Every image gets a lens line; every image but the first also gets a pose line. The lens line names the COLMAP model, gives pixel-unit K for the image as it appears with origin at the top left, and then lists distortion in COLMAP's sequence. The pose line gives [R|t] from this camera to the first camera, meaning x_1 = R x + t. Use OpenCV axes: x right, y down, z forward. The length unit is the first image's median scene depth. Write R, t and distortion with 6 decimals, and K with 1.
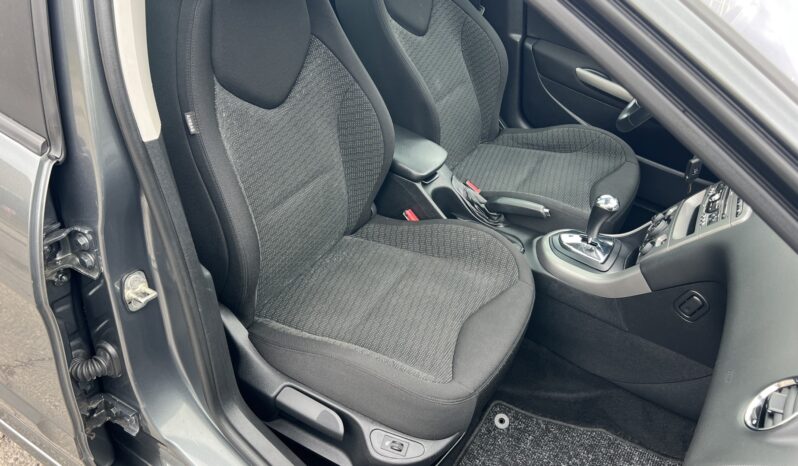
lens RADIAL K [[622.7, 0, 402.0], [0, 622.7, 229.4], [0, 0, 1]] dist [0.051329, -0.061455]
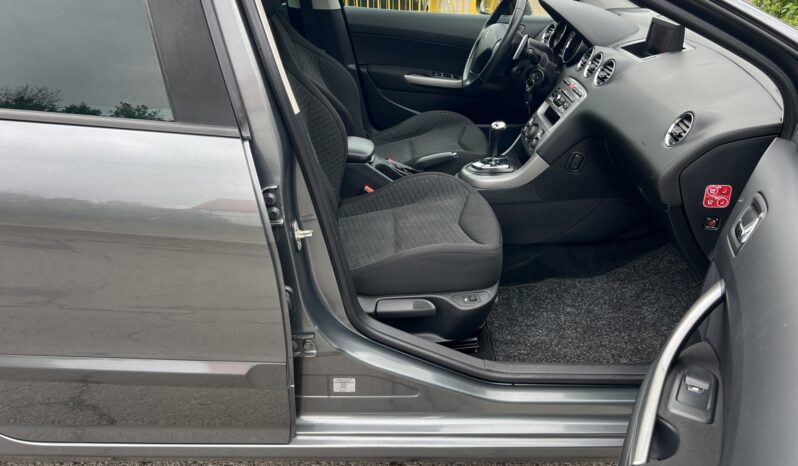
lens RADIAL K [[622.7, 0, 393.8], [0, 622.7, 237.7], [0, 0, 1]] dist [0.051329, -0.061455]
pose [[0.855509, -0.339808, 0.390685, -0.522806], [0.390211, 0.919077, -0.055081, 0.175316], [-0.340353, 0.199572, 0.918875, -0.214715]]
